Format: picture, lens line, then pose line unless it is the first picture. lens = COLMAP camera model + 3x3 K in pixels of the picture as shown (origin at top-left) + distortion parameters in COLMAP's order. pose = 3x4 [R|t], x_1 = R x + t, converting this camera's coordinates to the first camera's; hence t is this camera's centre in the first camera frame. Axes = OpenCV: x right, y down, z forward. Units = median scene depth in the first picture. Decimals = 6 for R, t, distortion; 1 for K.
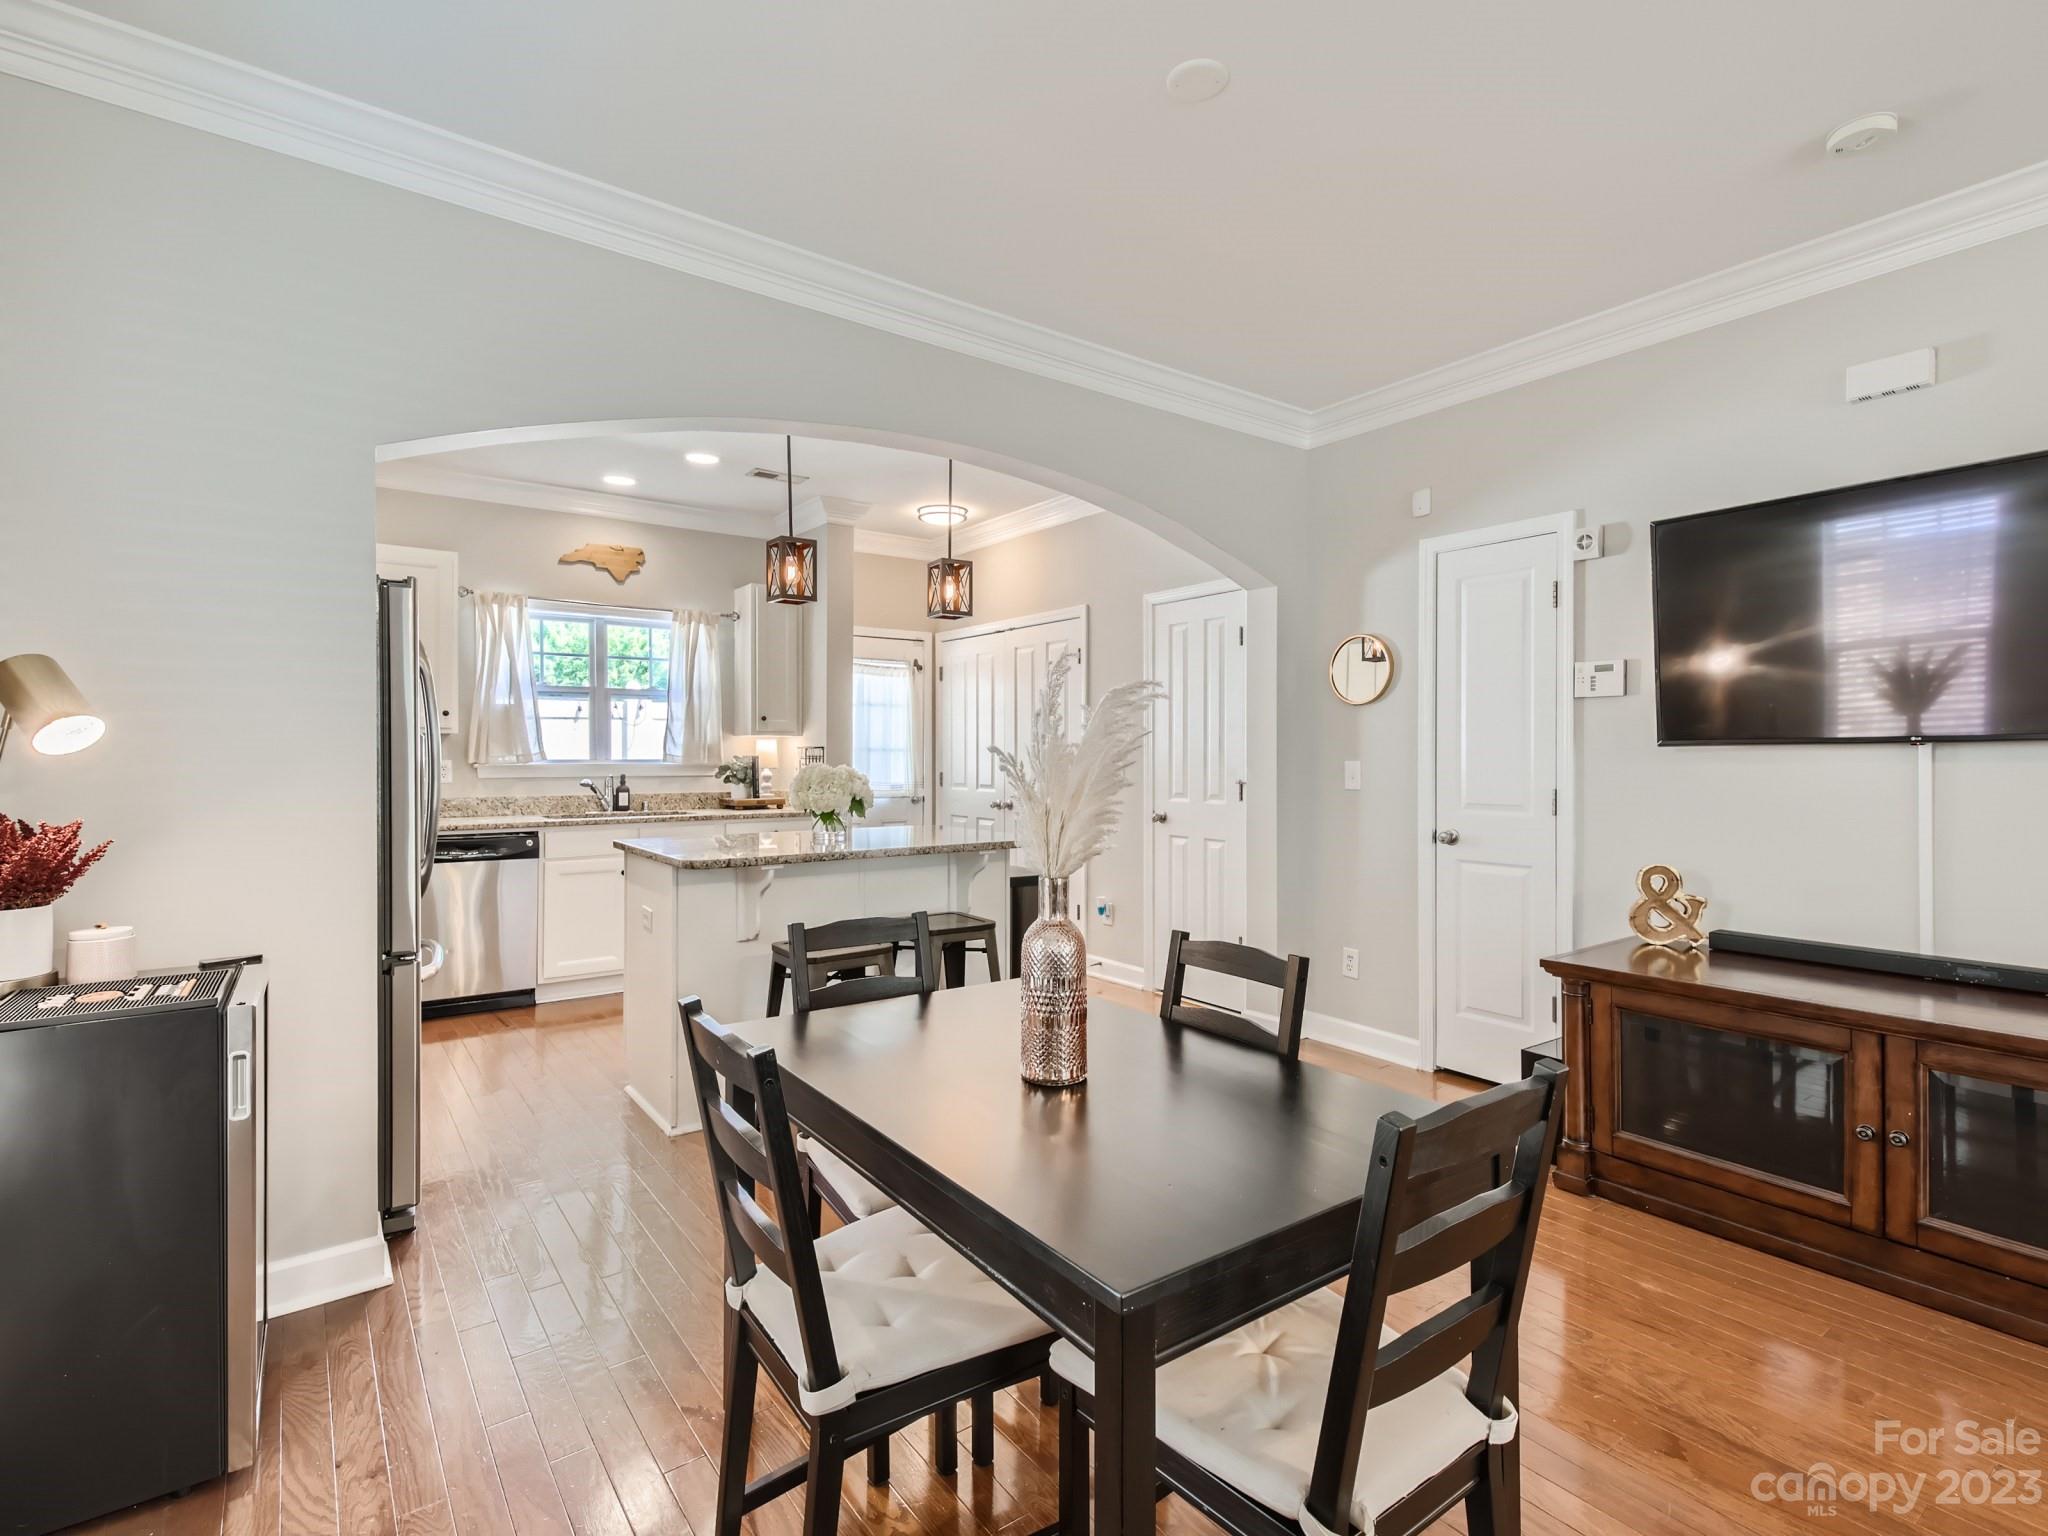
lens RADIAL K [[988.0, 0, 1025.8], [0, 988.0, 757.6], [0, 0, 1]] dist [0.023865, -0.011618]
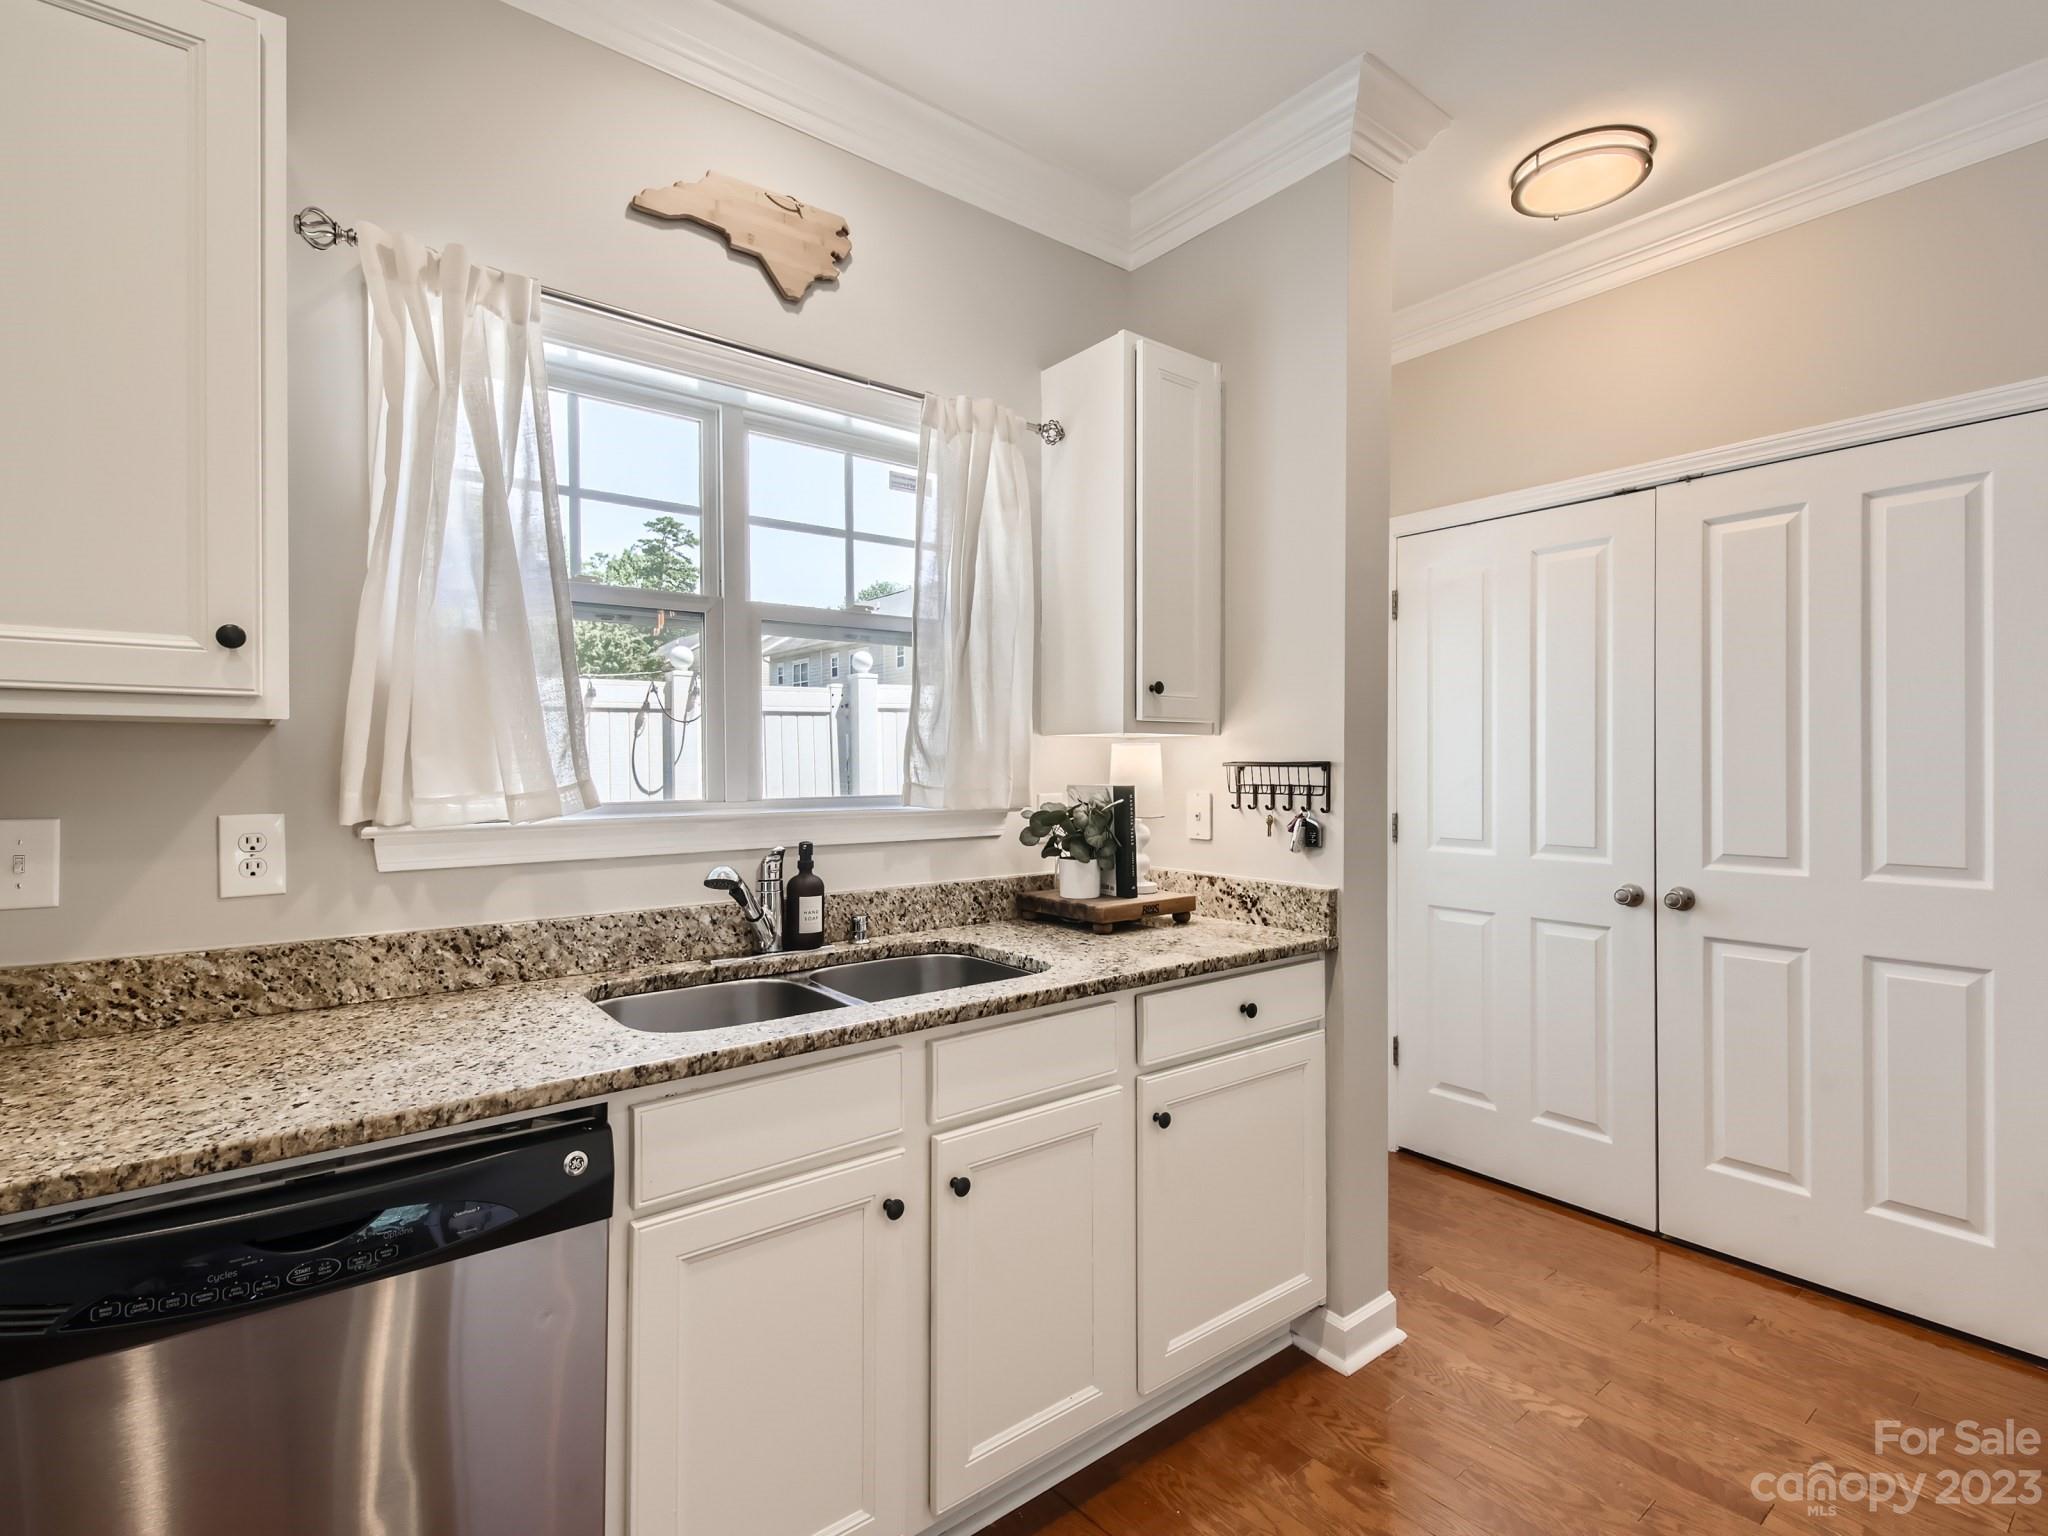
lens RADIAL K [[997.2, 0, 1021.7], [0, 997.2, 760.4], [0, 0, 1]] dist [0.025599, -0.012867]
pose [[0.999339, -0.002608, 0.036270, -0.339510], [0.002803, 0.999982, -0.005346, -0.010078], [-0.036256, 0.005444, 0.999328, 0.637230]]
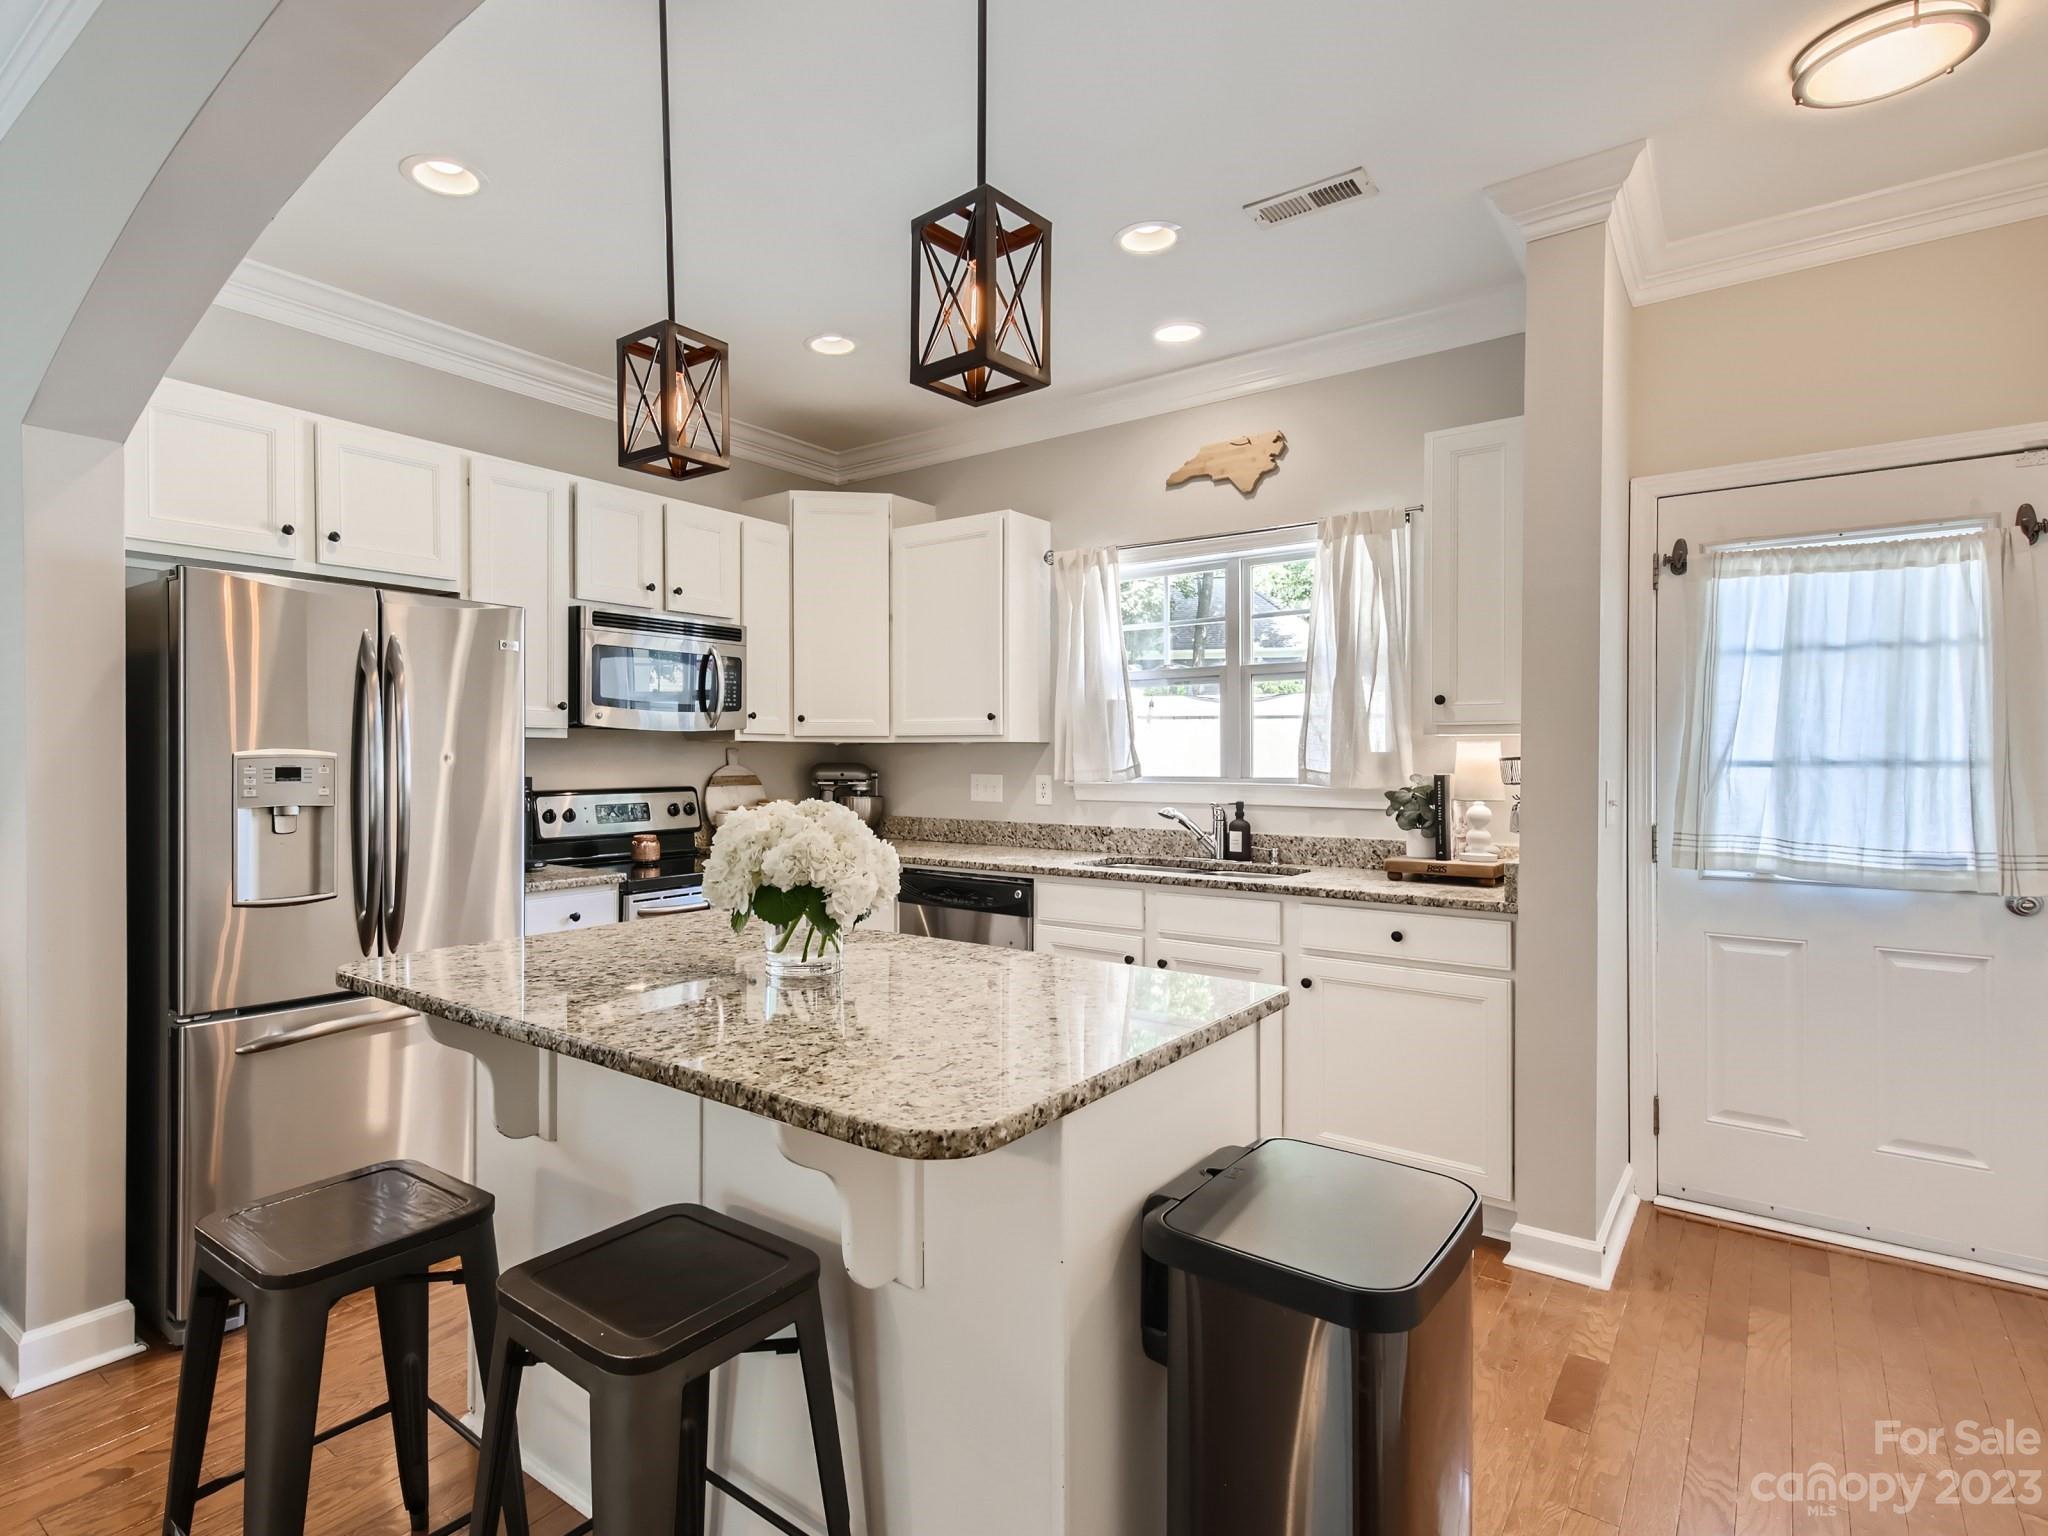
lens RADIAL K [[1051.2, 0, 937.1], [0, 1051.2, 764.2], [0, 0, 1]] dist [0.000850, -0.000336]
pose [[0.259793, 0.005131, -0.965651, 0.181070], [-0.003683, 0.999984, 0.004322, -0.008802], [0.965657, 0.002434, 0.259808, 0.638207]]
